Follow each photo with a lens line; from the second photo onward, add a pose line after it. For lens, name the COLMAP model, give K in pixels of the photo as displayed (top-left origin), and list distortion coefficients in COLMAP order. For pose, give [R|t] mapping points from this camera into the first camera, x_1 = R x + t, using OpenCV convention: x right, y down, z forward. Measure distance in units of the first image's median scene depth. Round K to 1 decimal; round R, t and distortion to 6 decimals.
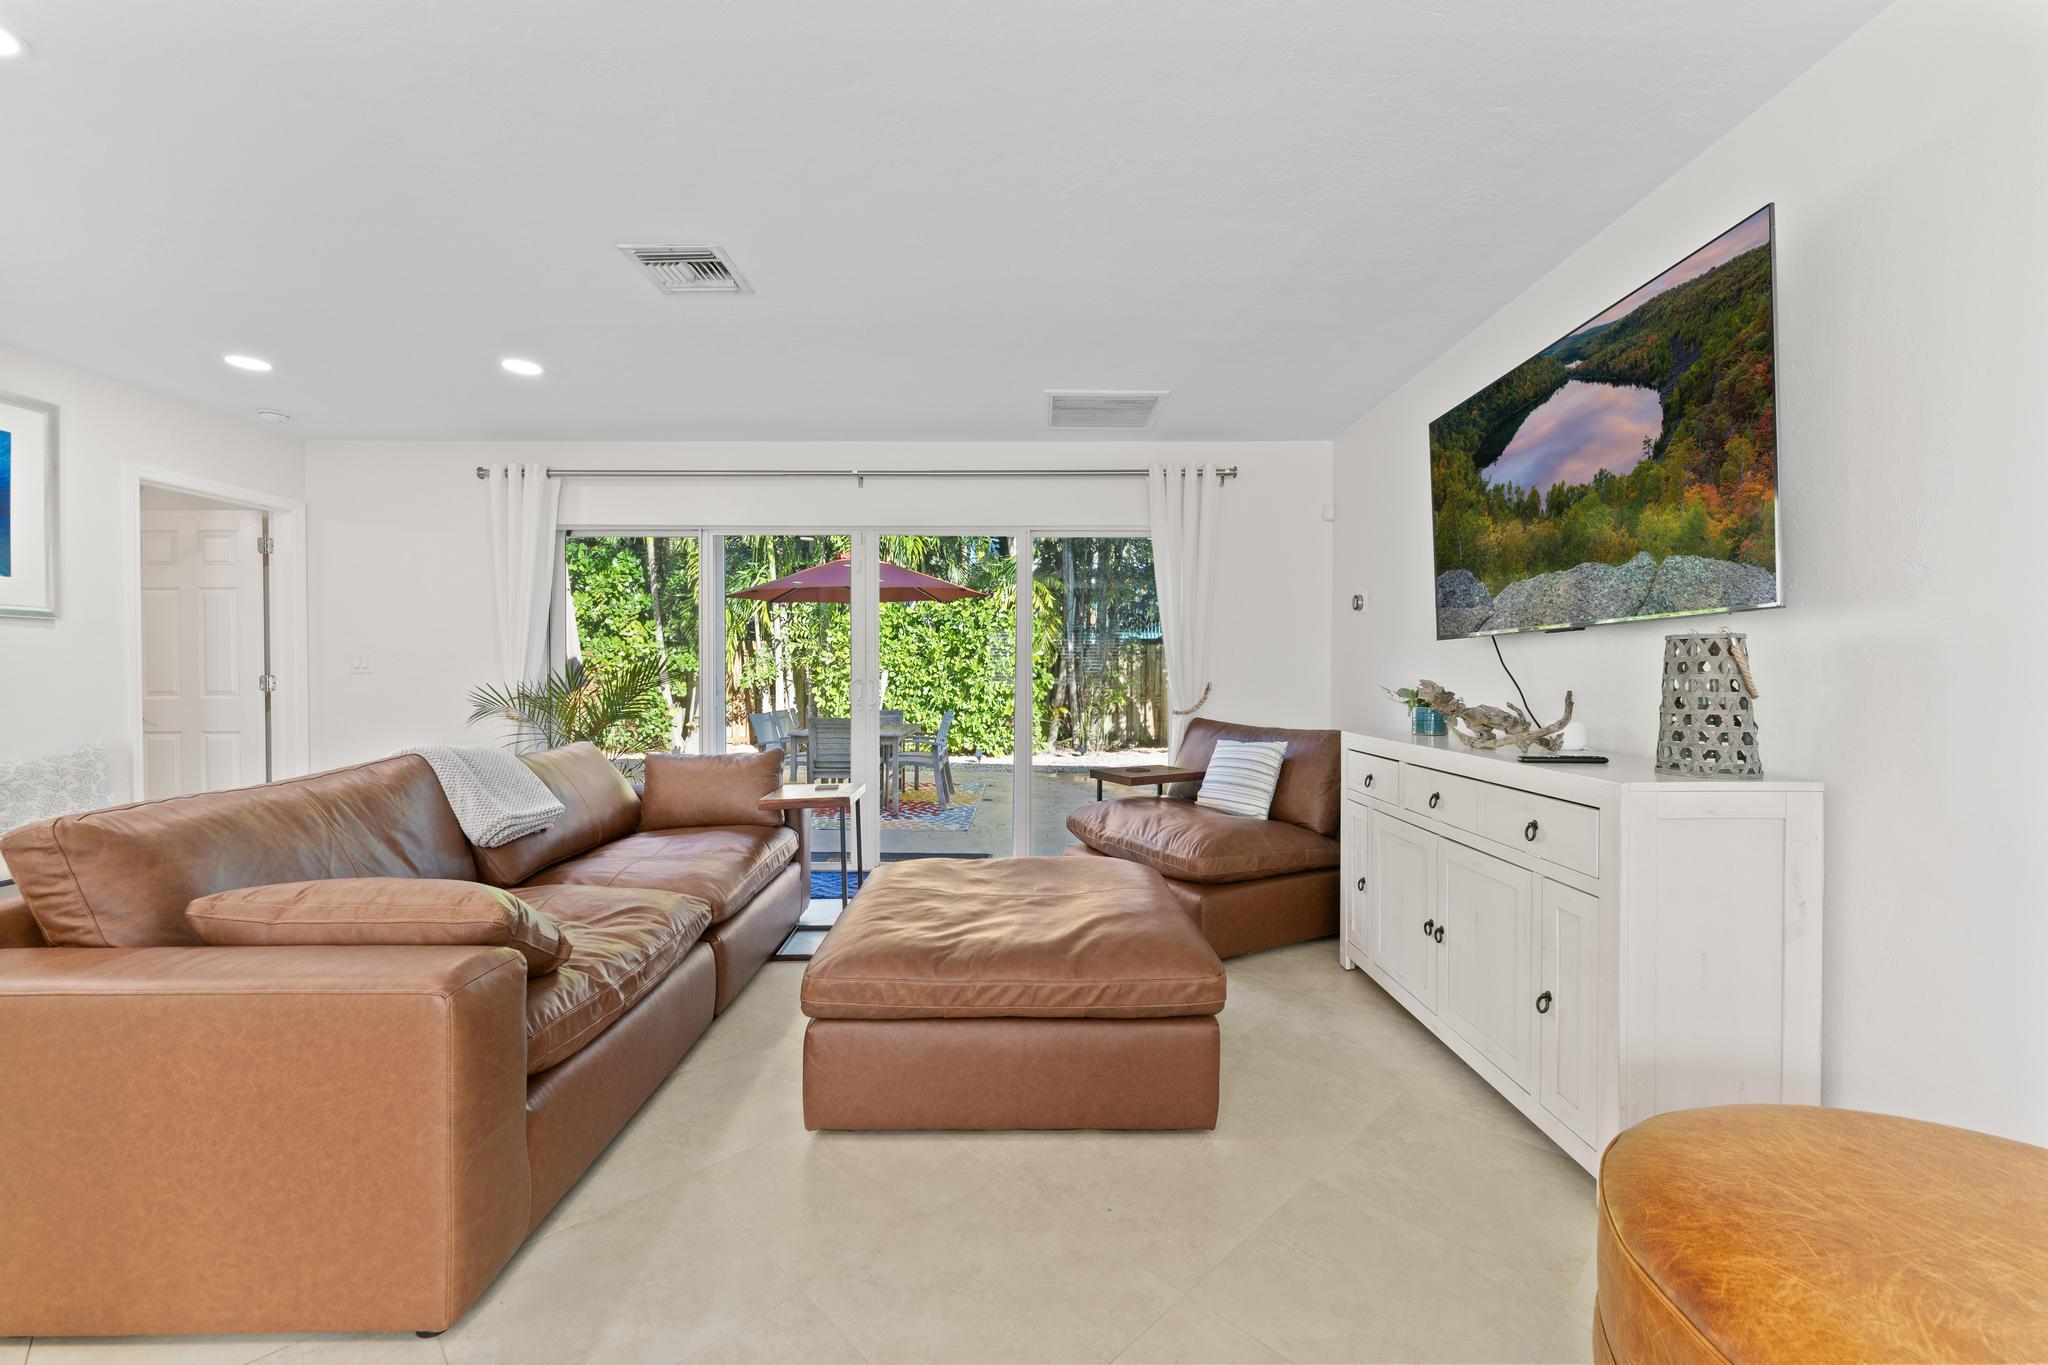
lens RADIAL K [[827.6, 0, 1032.2], [0, 827.6, 684.5], [0, 0, 1]] dist [0.002049, -0.000474]
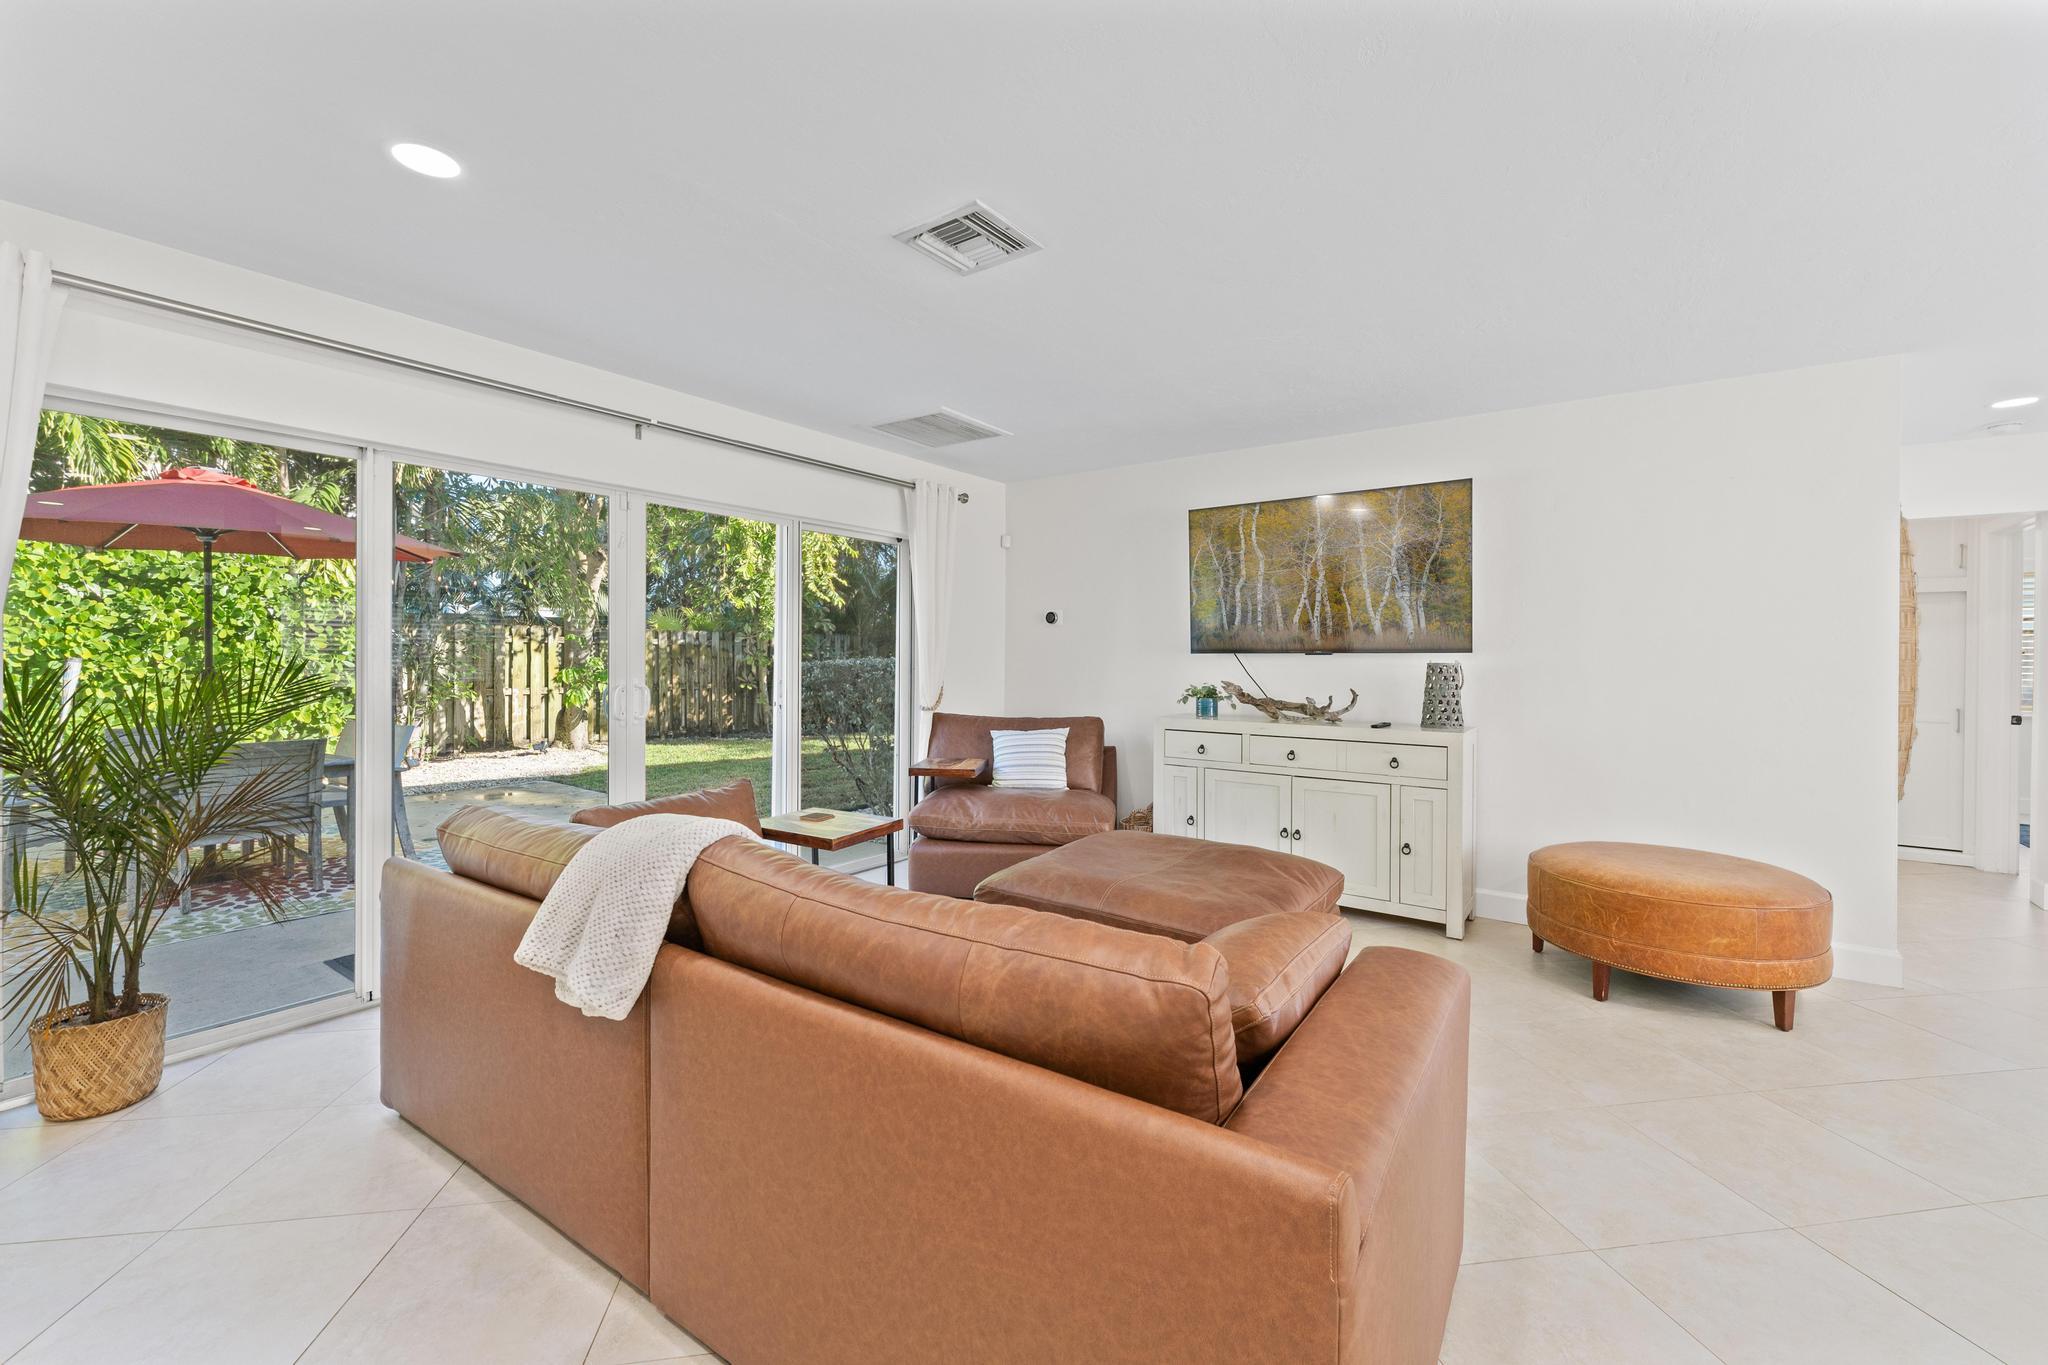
lens RADIAL K [[827.6, 0, 1023.2], [0, 827.6, 662.8], [0, 0, 1]] dist [0.002049, -0.000474]
pose [[0.577272, -0.002380, 0.816548, -0.255380], [0.004660, 0.999989, -0.000380, -0.010399], [-0.816539, 0.004025, 0.577277, 0.104271]]
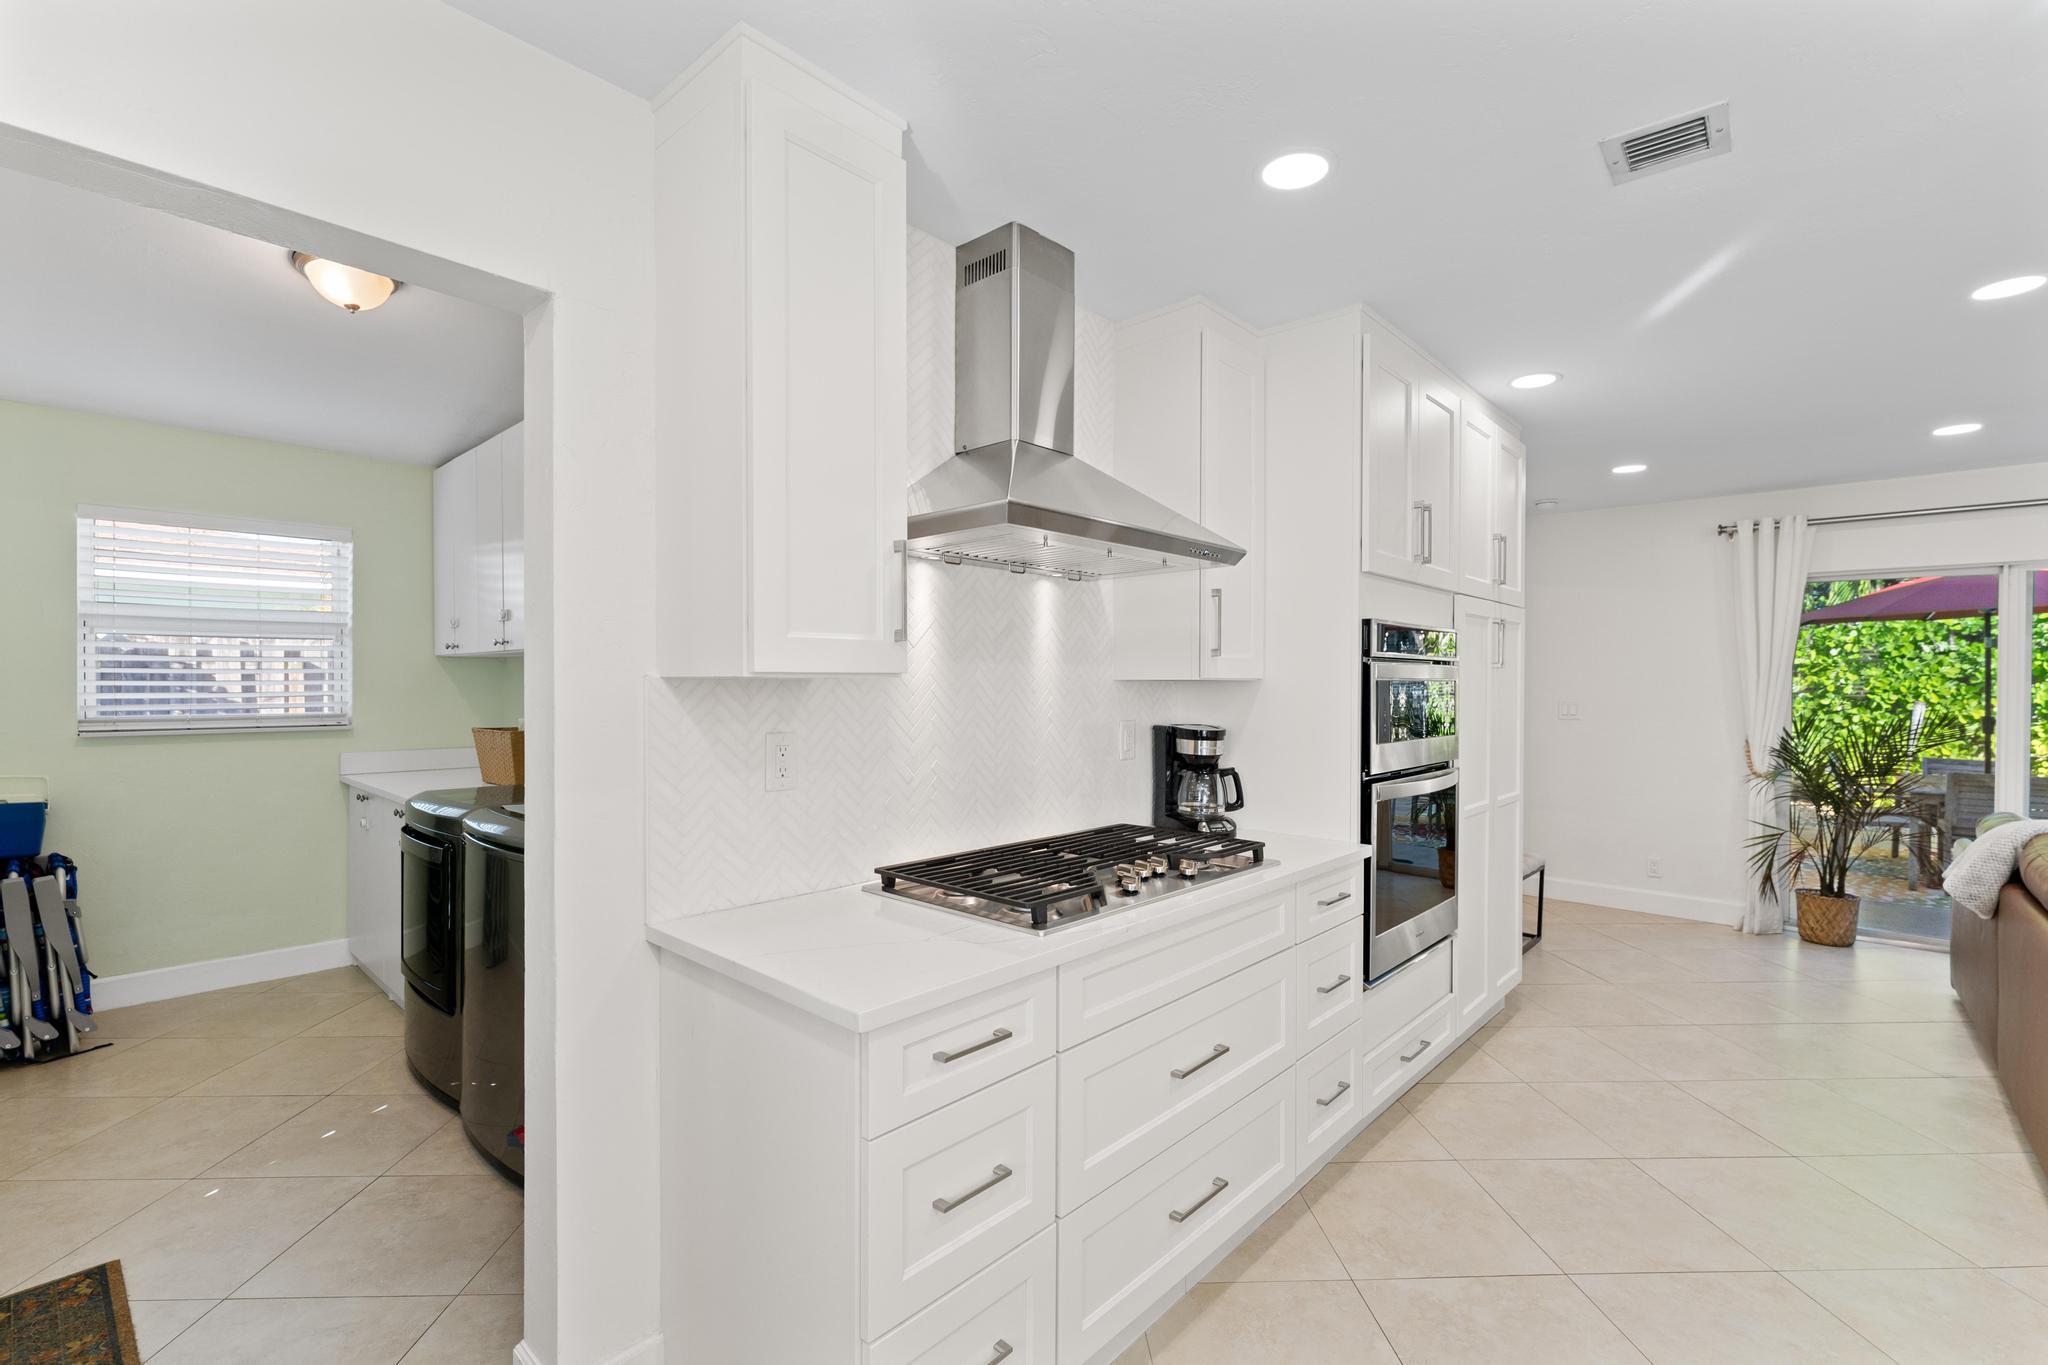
lens RADIAL K [[913.4, 0, 1026.8], [0, 913.4, 685.3], [0, 0, 1]] dist [0.000325, -0.000722]
pose [[0.742252, 0.003853, -0.670110, -0.213221], [-0.010898, 0.999921, -0.006322, -0.017966], [0.670033, 0.011995, 0.742235, -0.162301]]
